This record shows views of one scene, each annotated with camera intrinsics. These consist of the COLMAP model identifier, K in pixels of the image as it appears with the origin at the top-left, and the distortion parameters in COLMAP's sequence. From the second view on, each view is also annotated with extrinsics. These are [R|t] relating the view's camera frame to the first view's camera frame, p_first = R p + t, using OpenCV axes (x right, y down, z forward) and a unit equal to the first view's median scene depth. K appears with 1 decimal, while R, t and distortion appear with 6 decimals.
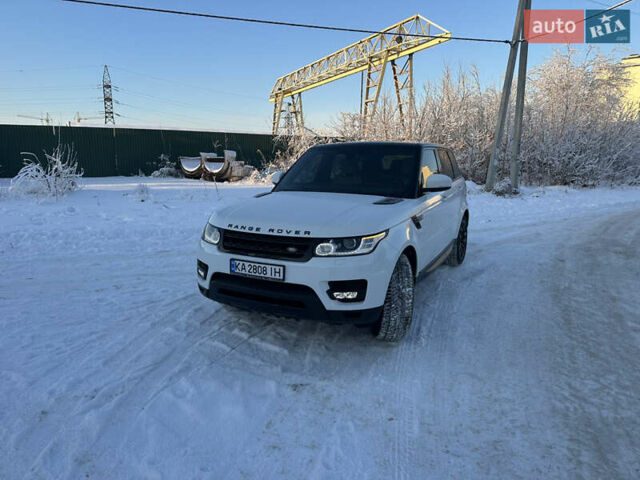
lens RADIAL K [[461.0, 0, 320.0], [0, 461.0, 240.0], [0, 0, 1]] dist [0.105554, -0.171815]
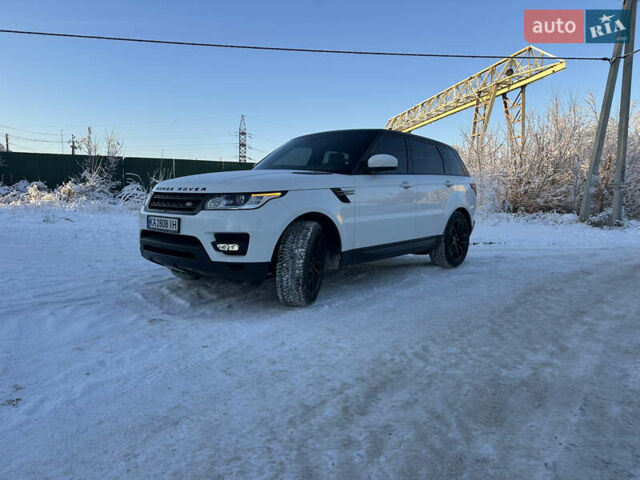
lens RADIAL K [[466.0, 0, 320.0], [0, 466.0, 240.0], [0, 0, 1]] dist [0.079709, -0.086625]
pose [[0.966894, 0.038610, -0.252240, 0.417808], [-0.061495, 0.994610, -0.083481, 0.143585], [0.247657, 0.096229, 0.964057, 0.029475]]
